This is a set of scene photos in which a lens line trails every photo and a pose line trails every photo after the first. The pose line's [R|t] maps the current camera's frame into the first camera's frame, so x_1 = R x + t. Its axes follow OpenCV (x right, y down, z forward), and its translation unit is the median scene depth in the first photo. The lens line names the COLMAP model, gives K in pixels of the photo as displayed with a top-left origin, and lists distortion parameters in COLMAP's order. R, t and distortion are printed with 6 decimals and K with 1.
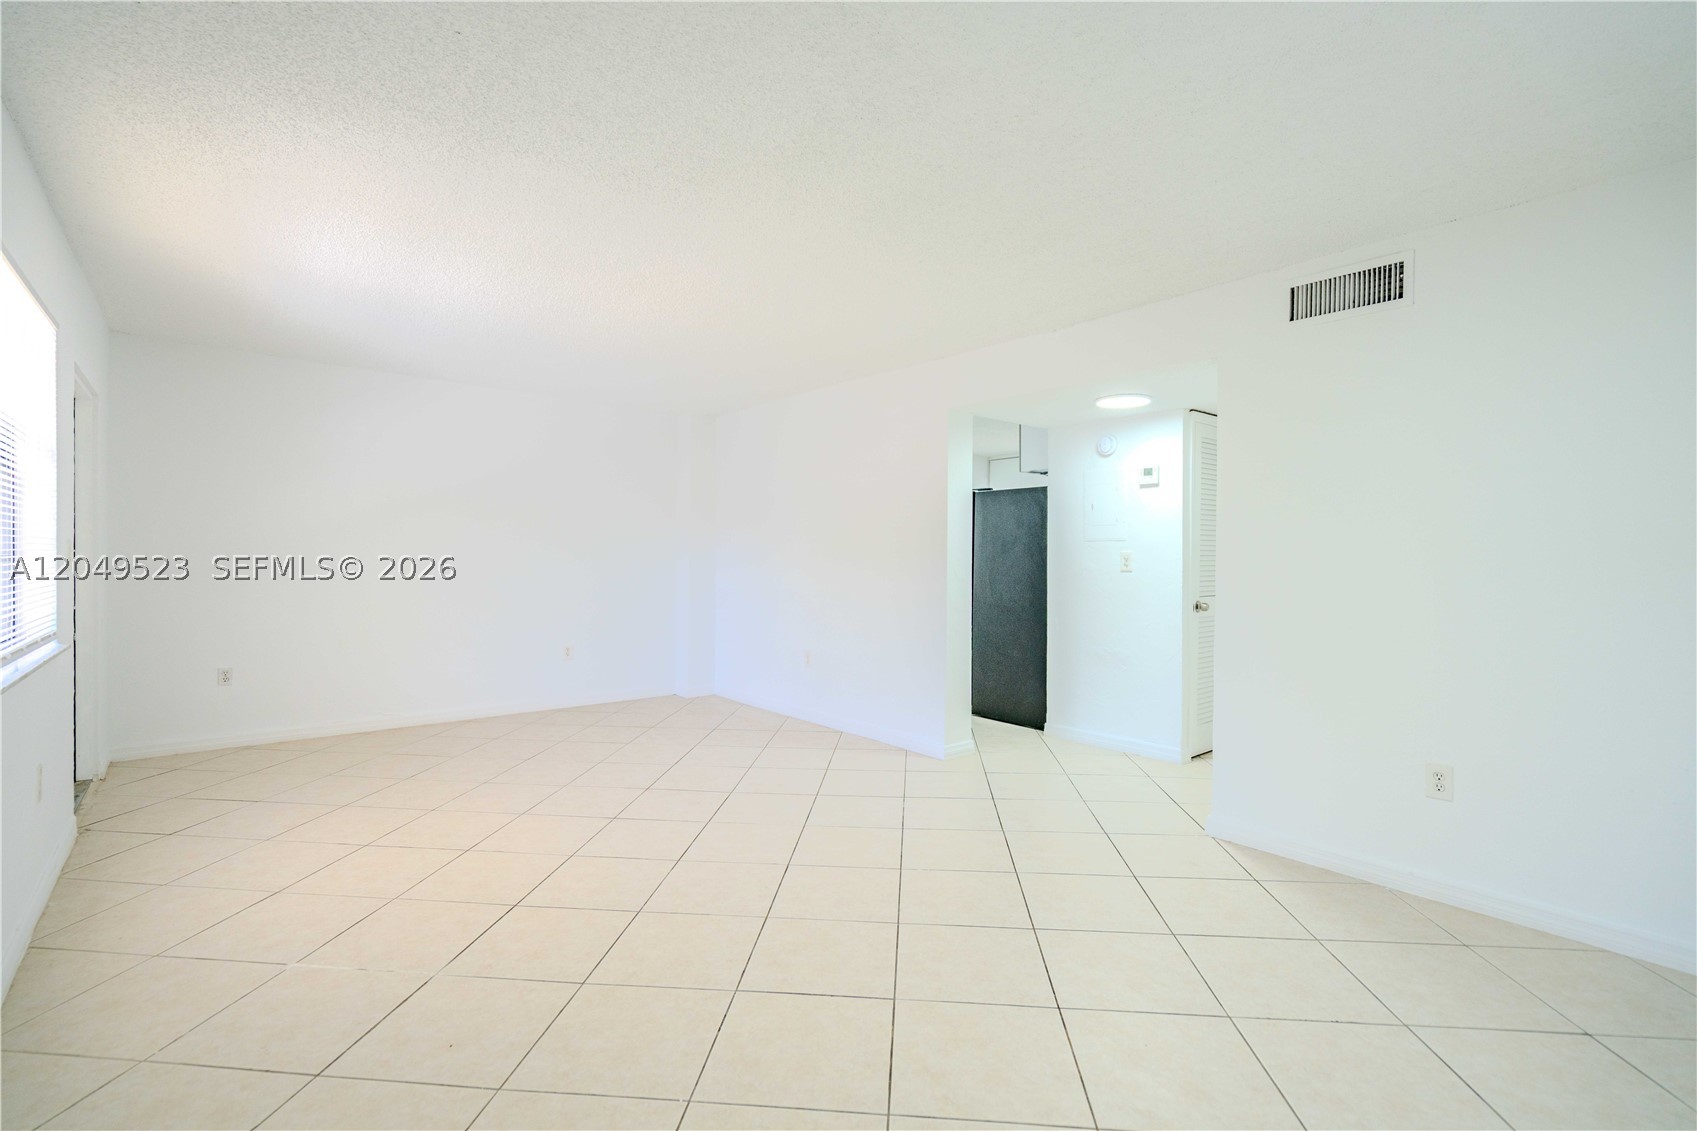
lens RADIAL K [[799.5, 0, 845.4], [0, 799.5, 556.4], [0, 0, 1]] dist [0.000354, 0.000446]
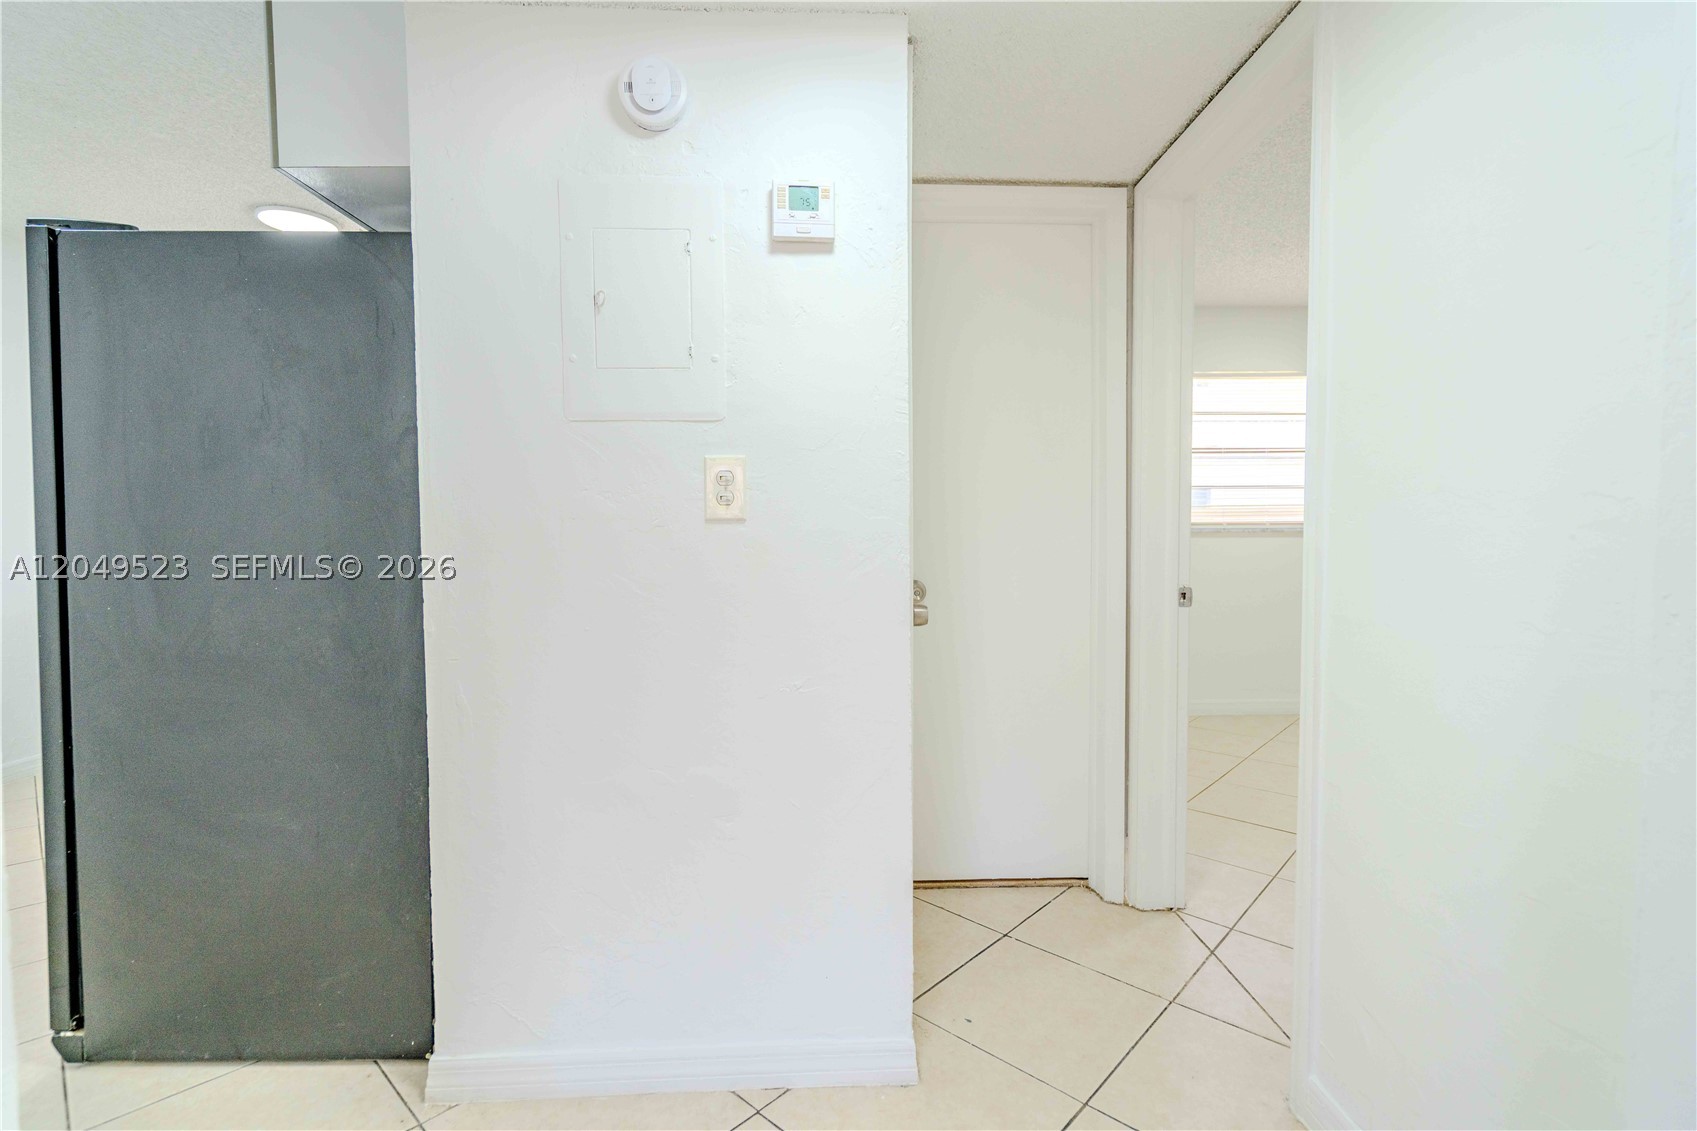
lens RADIAL K [[799.5, 0, 845.4], [0, 799.5, 556.4], [0, 0, 1]] dist [0.000354, 0.000446]
pose [[0.607037, -0.064516, 0.792050, 0.111423], [0.020443, 0.997637, 0.065594, 0.011742], [-0.794410, -0.023626, 0.606922, 0.668651]]
